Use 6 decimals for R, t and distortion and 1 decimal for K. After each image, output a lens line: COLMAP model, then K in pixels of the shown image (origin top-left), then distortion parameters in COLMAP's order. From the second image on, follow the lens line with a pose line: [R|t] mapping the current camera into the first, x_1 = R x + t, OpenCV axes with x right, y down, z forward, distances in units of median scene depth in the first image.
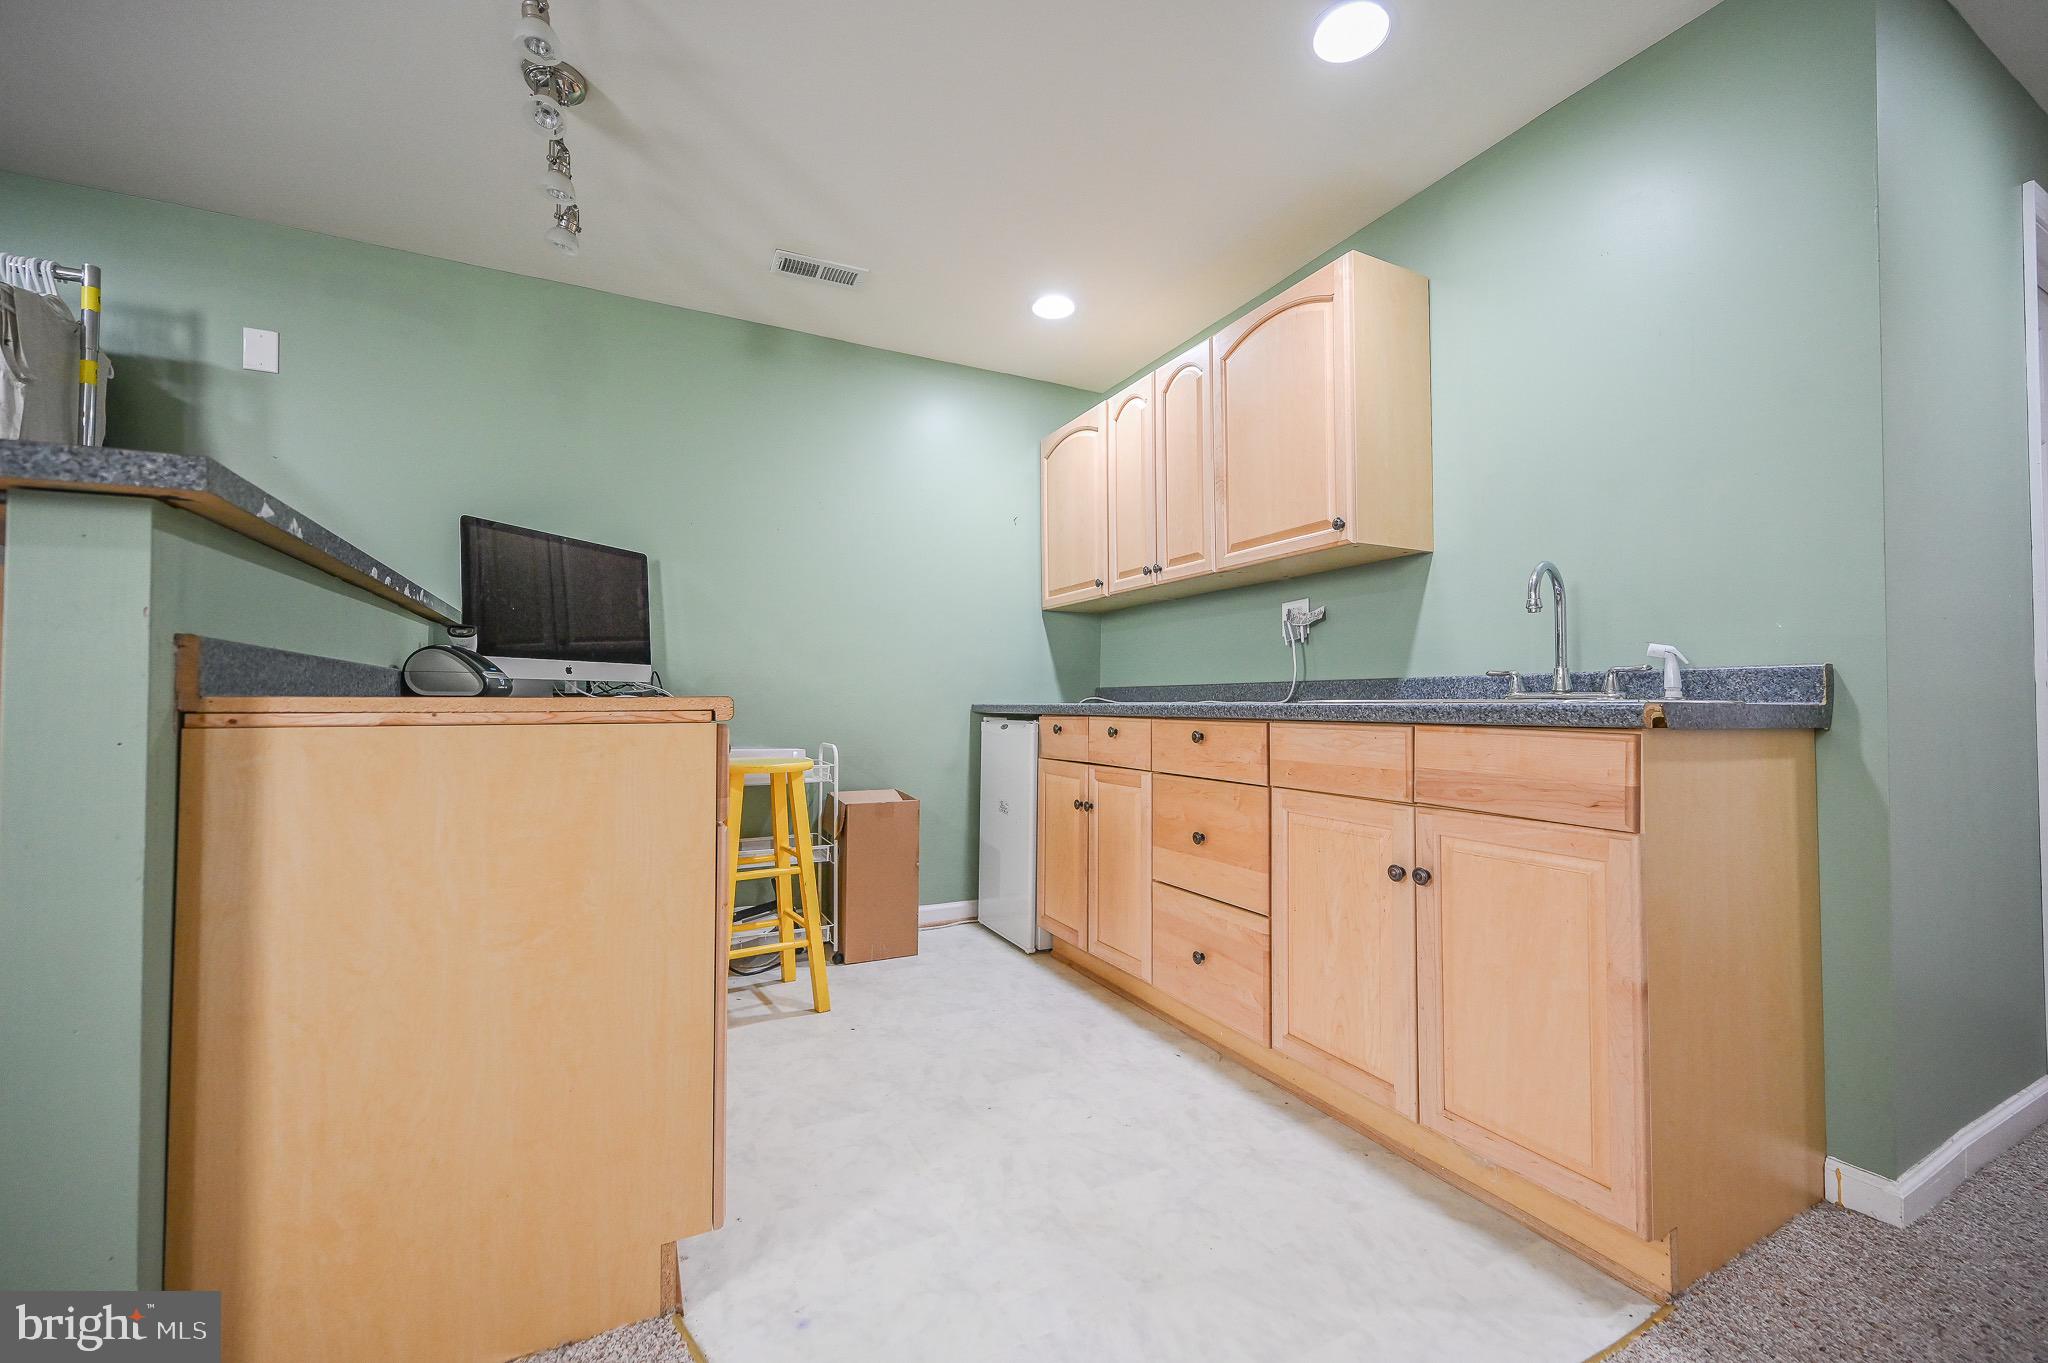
lens RADIAL K [[805.6, 0, 1022.3], [0, 805.6, 682.0], [0, 0, 1]] dist [-0.001652, 0.001309]
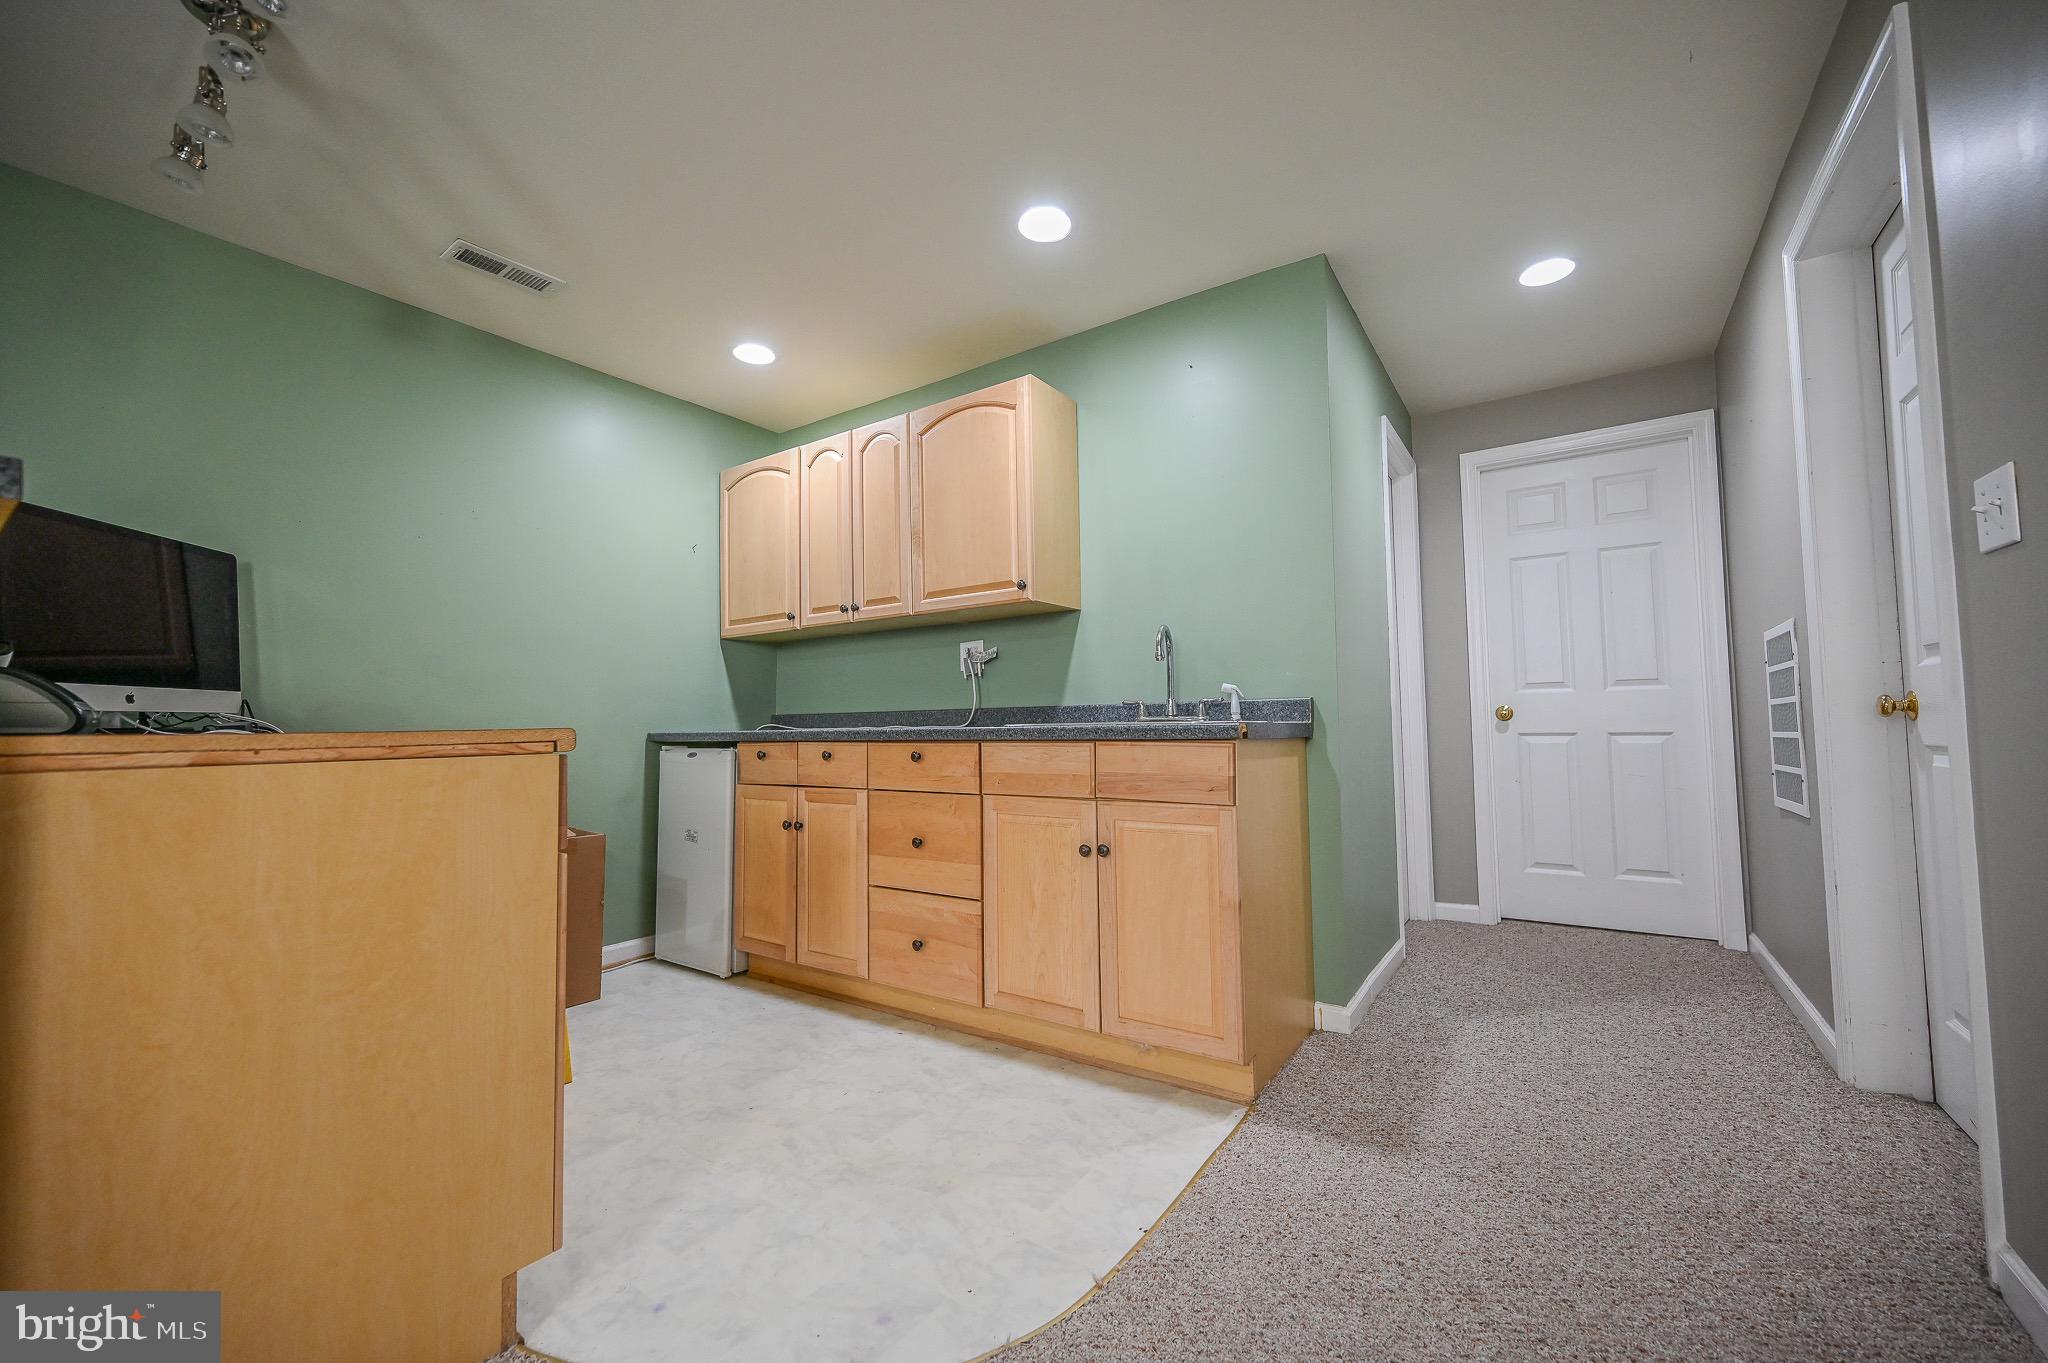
lens RADIAL K [[805.6, 0, 1025.4], [0, 805.6, 682.3], [0, 0, 1]] dist [-0.001652, 0.001309]
pose [[0.880814, 0.011159, 0.473332, -0.207441], [0.003557, 0.999538, -0.030184, -0.004539], [-0.473450, 0.028270, 0.880367, -0.120445]]
